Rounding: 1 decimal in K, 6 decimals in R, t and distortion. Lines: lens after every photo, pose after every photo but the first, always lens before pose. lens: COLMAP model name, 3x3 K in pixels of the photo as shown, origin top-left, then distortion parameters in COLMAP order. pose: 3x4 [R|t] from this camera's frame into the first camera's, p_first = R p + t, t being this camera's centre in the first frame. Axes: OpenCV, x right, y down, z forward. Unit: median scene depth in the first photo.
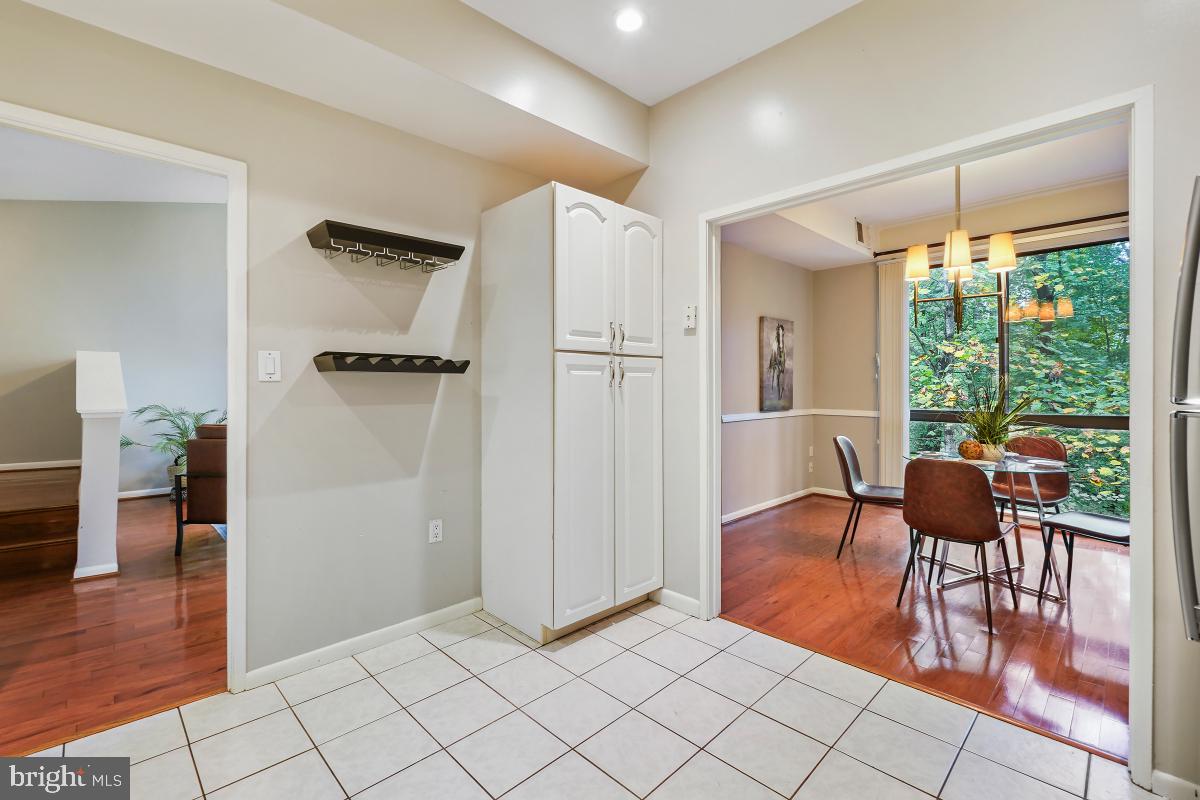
lens RADIAL K [[535.3, 0, 588.1], [0, 535.3, 385.5], [0, 0, 1]] dist [-0.011567, 0.002506]
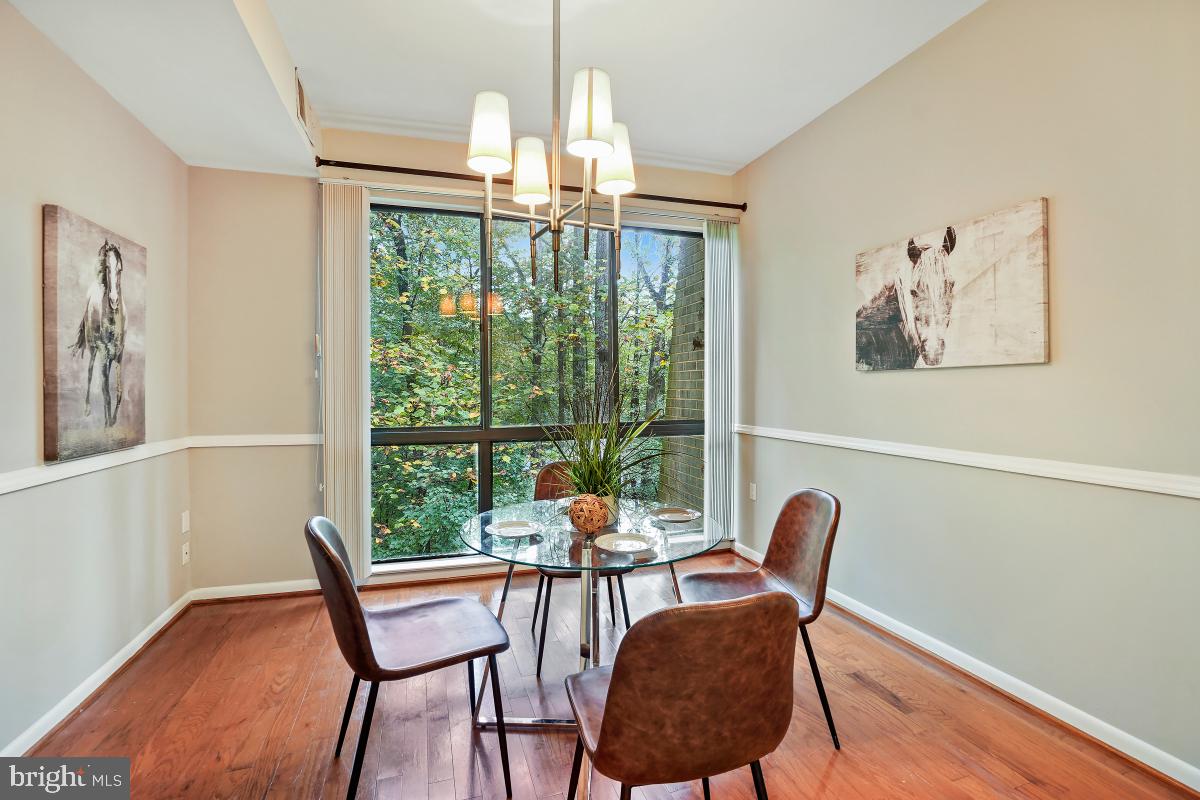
lens RADIAL K [[535.3, 0, 596.8], [0, 535.3, 390.0], [0, 0, 1]] dist [-0.011567, 0.002506]
pose [[0.441880, -0.005691, 0.897056, 0.155931], [0.003006, 0.999984, 0.004863, -0.001687], [-0.897069, 0.000548, 0.441890, 0.479409]]
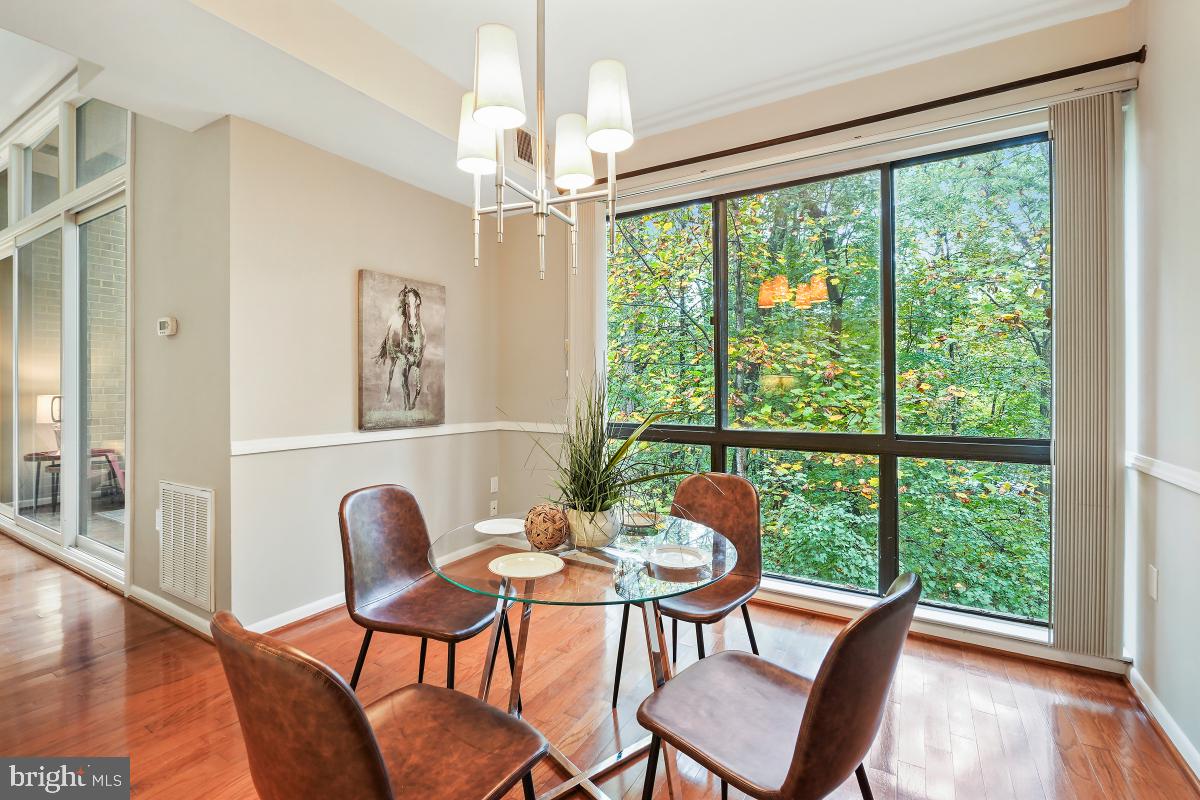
lens RADIAL K [[535.3, 0, 600.5], [0, 535.3, 387.6], [0, 0, 1]] dist [-0.011567, 0.002506]
pose [[0.965687, 0.003170, 0.259689, 0.411946], [-0.002830, 0.999995, -0.001683, 0.001664], [-0.259693, 0.000890, 0.965691, 0.346207]]
